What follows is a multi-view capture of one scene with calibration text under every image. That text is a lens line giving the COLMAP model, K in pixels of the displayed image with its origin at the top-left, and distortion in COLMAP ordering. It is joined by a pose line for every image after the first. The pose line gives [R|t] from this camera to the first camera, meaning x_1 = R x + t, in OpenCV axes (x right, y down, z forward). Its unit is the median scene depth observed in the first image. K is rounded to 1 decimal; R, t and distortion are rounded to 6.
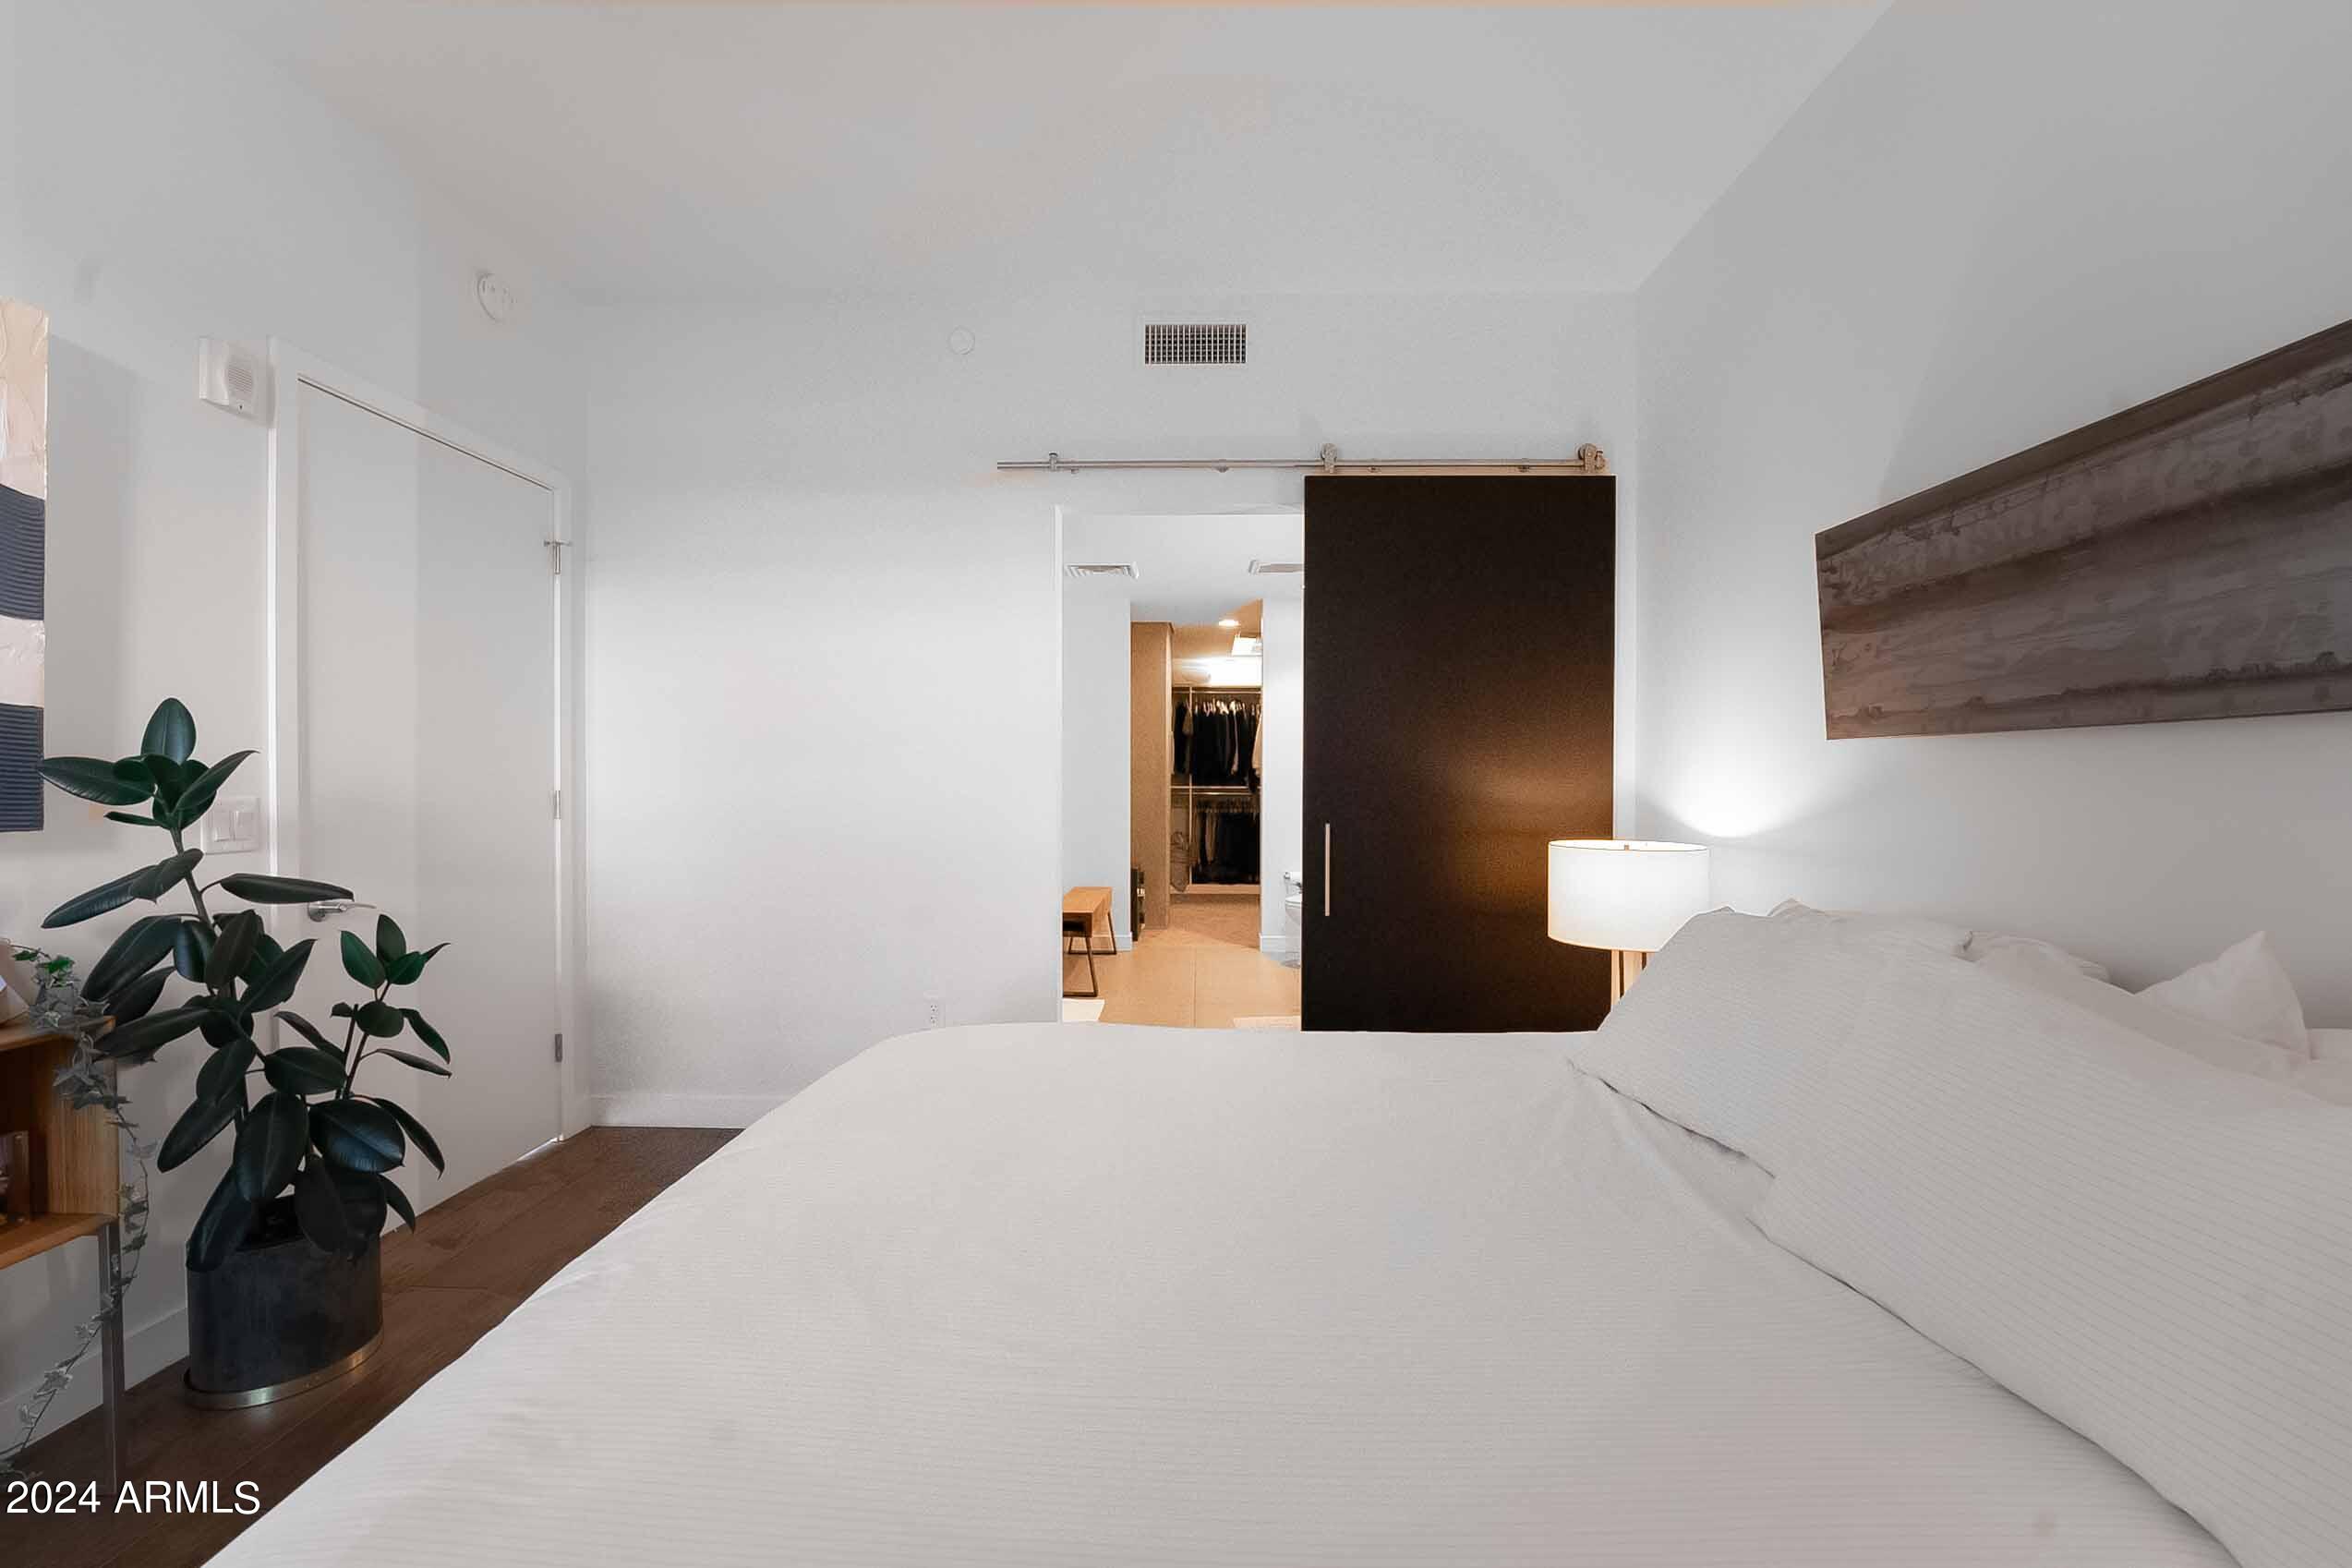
lens RADIAL K [[977.9, 0, 1176.0], [0, 977.9, 784.0], [0, 0, 1]] dist [-0.001252, 0.000070]
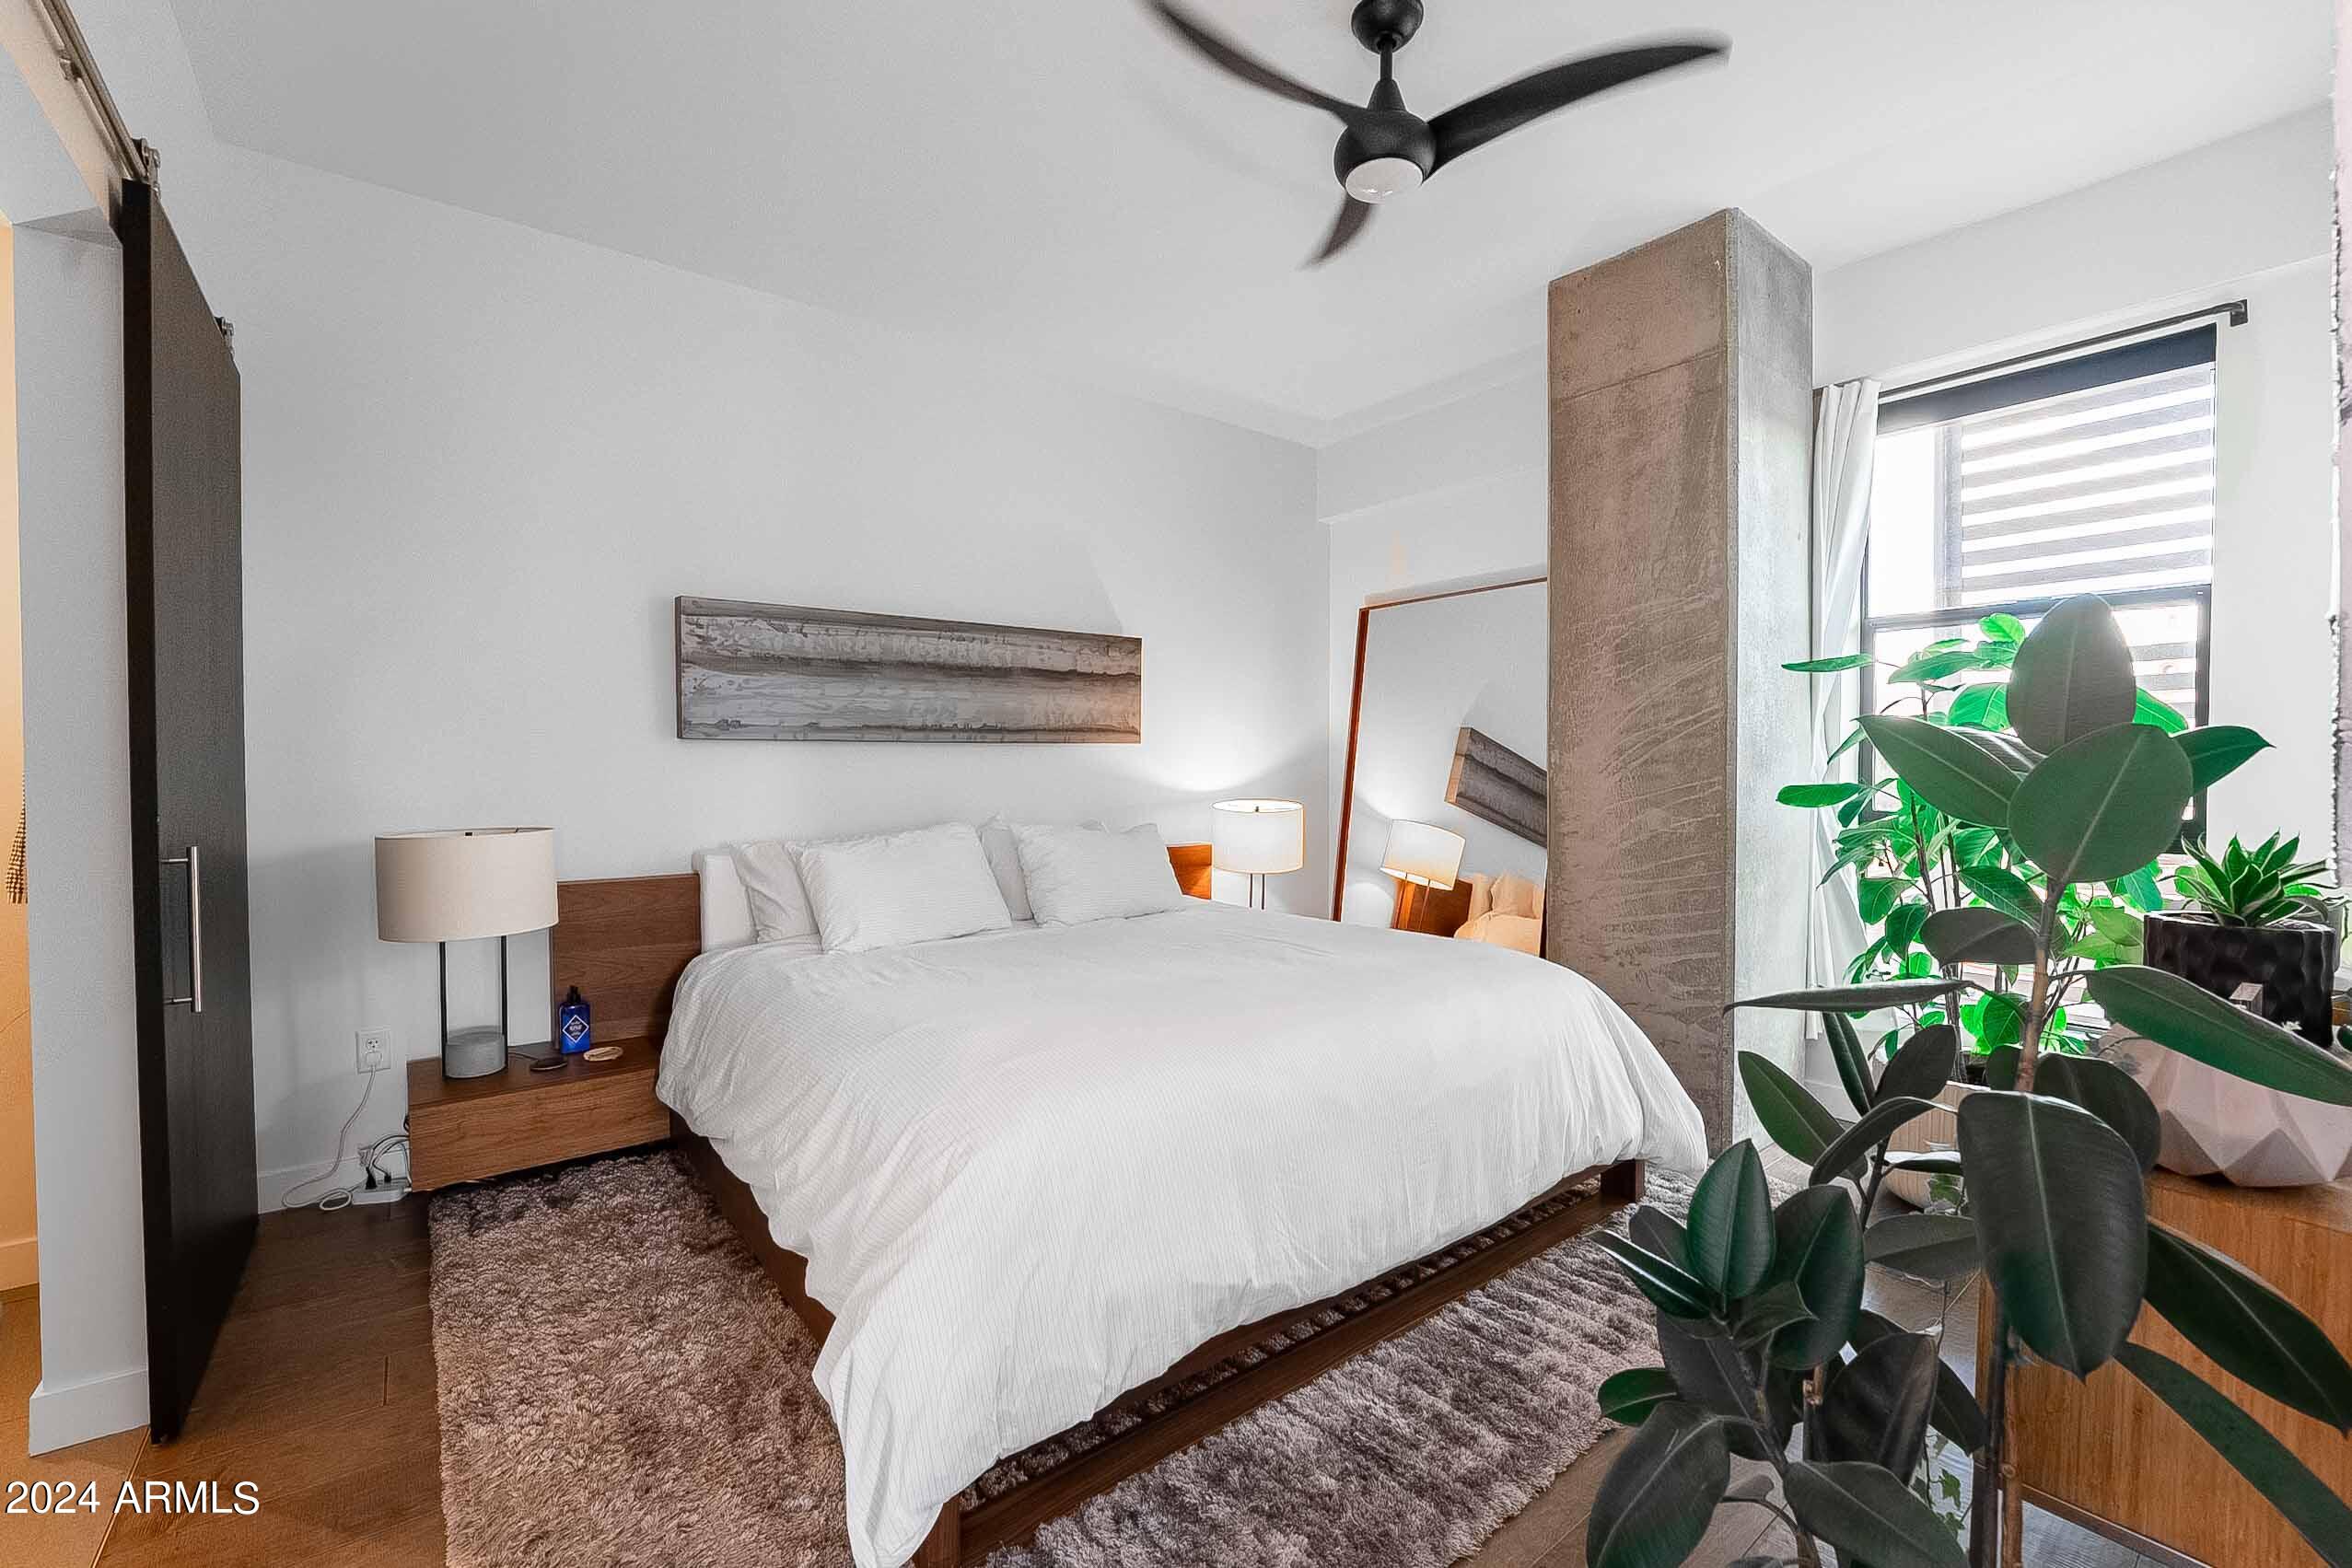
lens RADIAL K [[977.8, 0, 1176.0], [0, 977.8, 784.0], [0, 0, 1]] dist [-0.001252, 0.000070]
pose [[-0.638973, -0.013370, 0.769113, -0.631434], [0.005148, 0.999752, 0.021657, -0.002209], [-0.769212, 0.017797, -0.638746, 0.920884]]
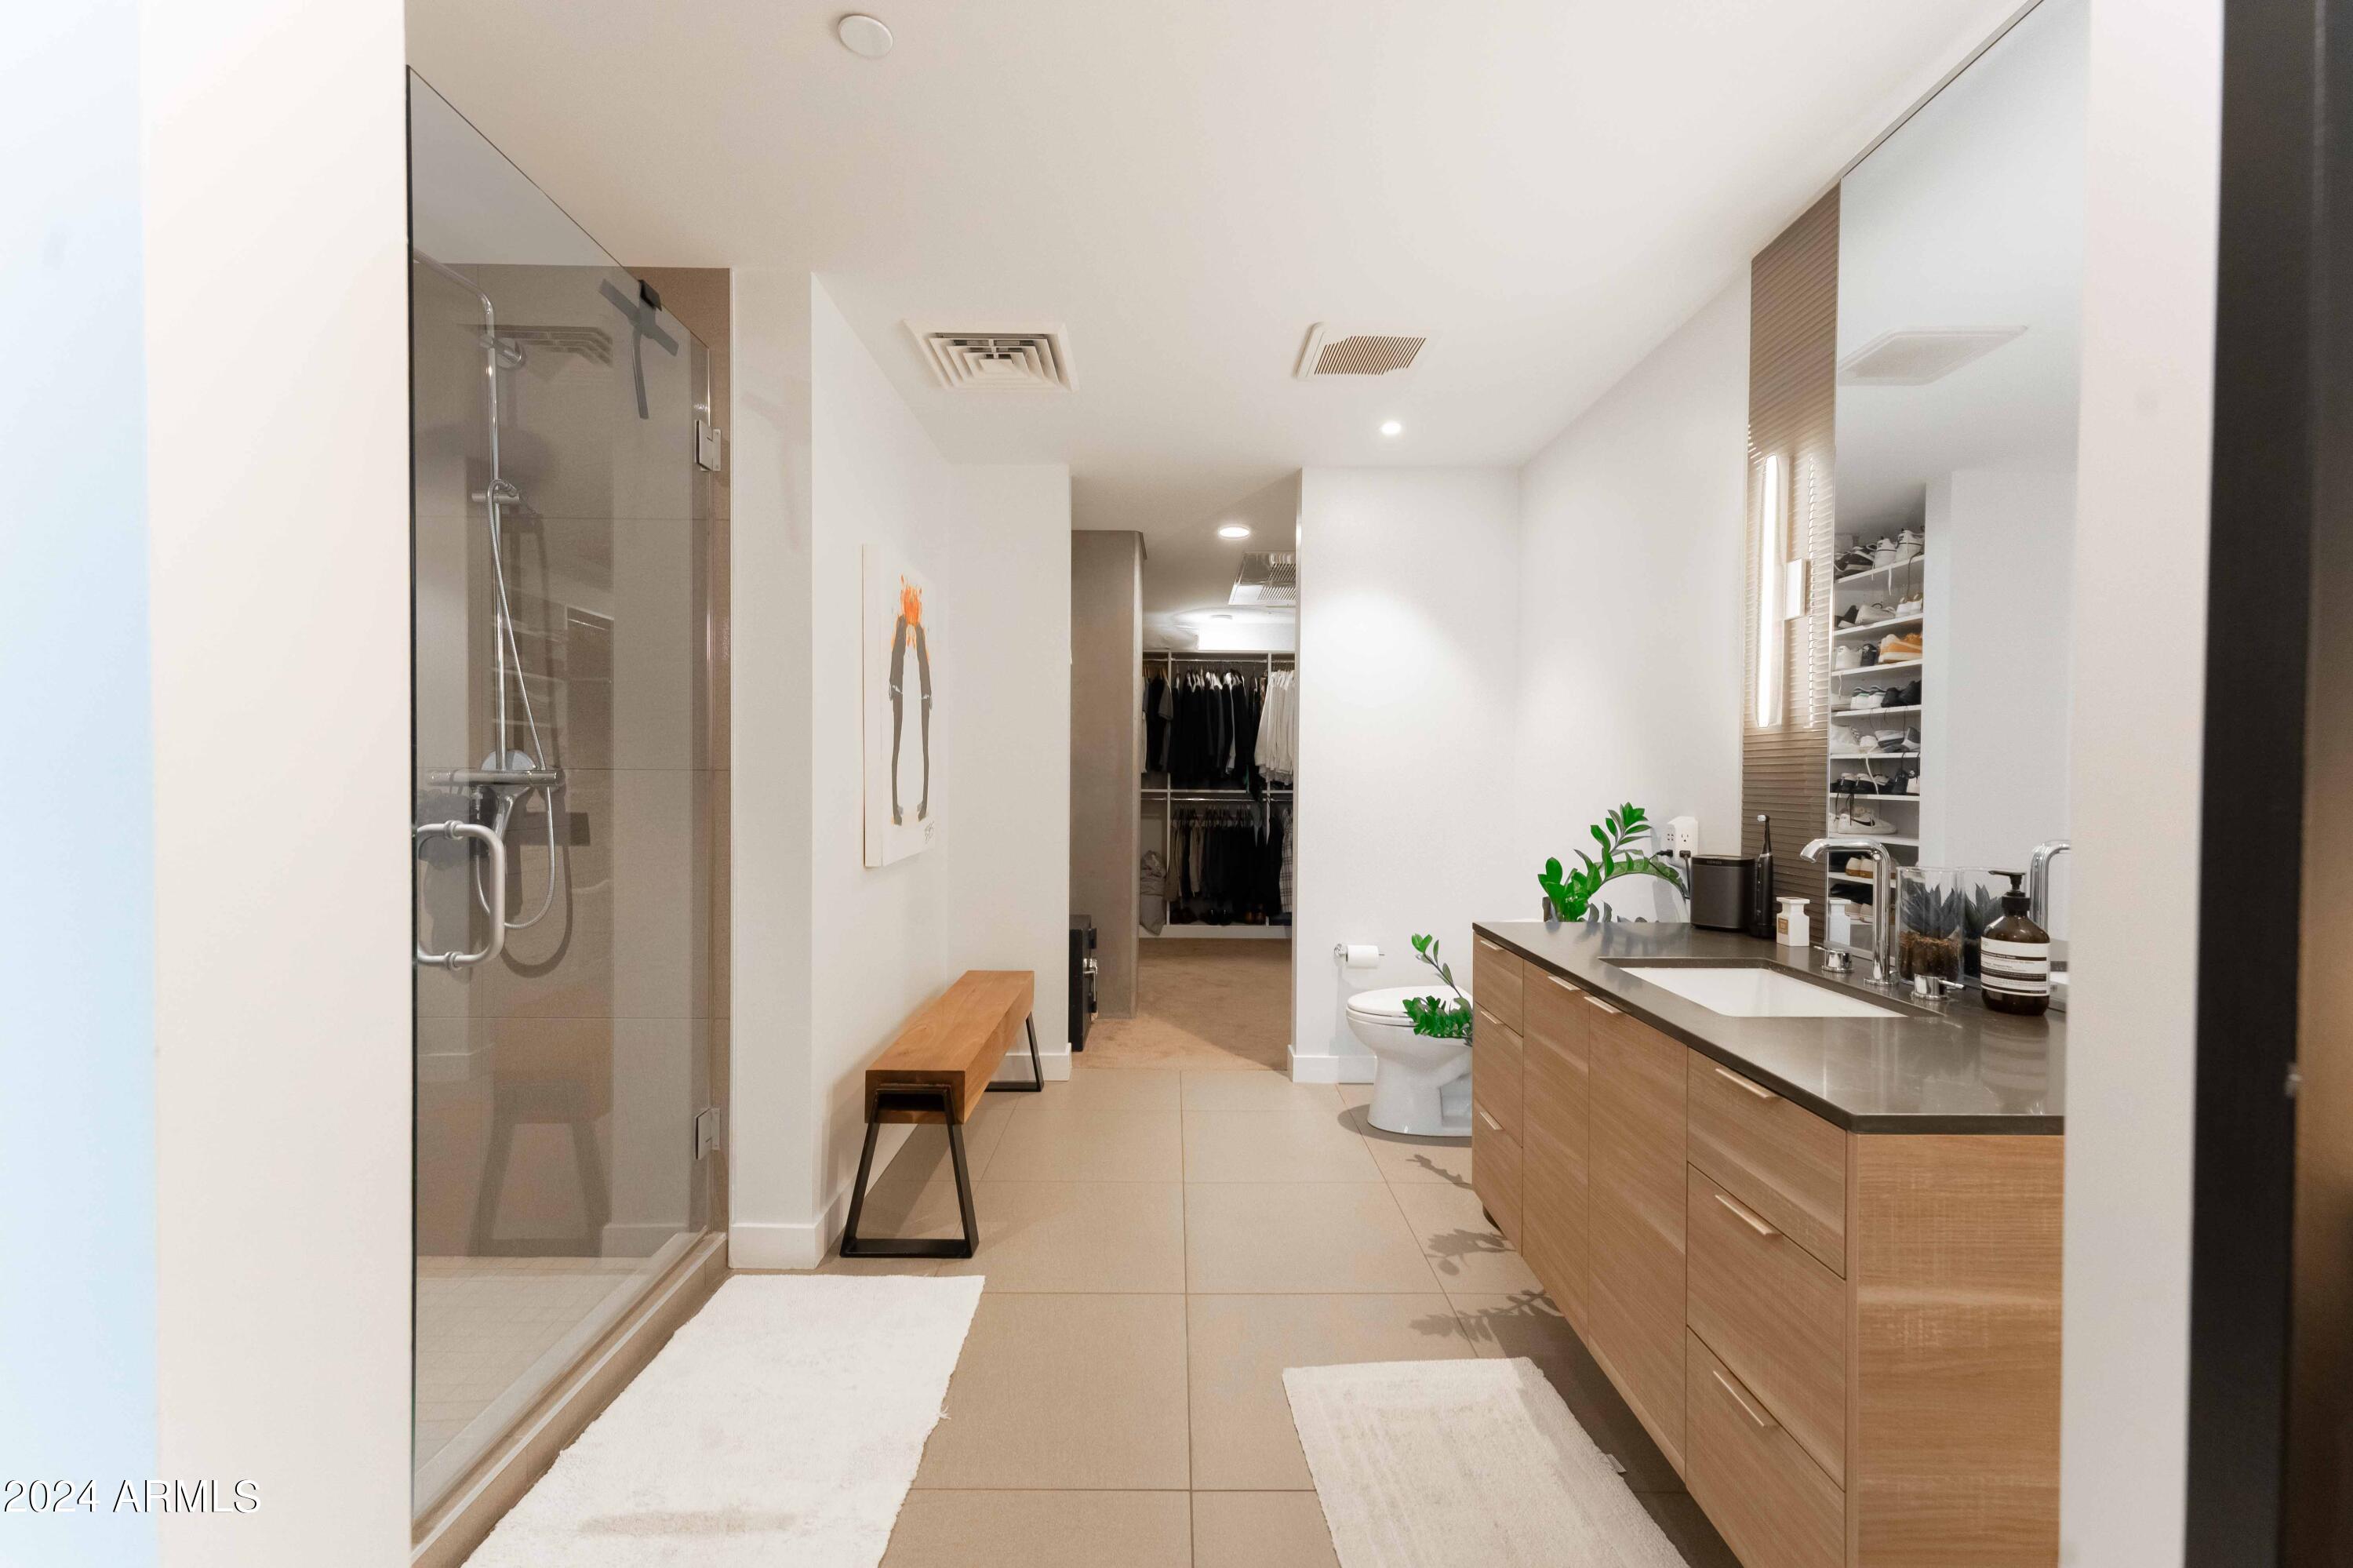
lens RADIAL K [[947.0, 0, 1173.0], [0, 947.0, 789.1], [0, 0, 1]] dist [0.007357, -0.000530]
pose [[0.999671, 0.008021, 0.024354, 0.002908], [-0.008170, 0.999948, 0.006035, -0.006700], [-0.024305, -0.006232, 0.999685, 0.912502]]
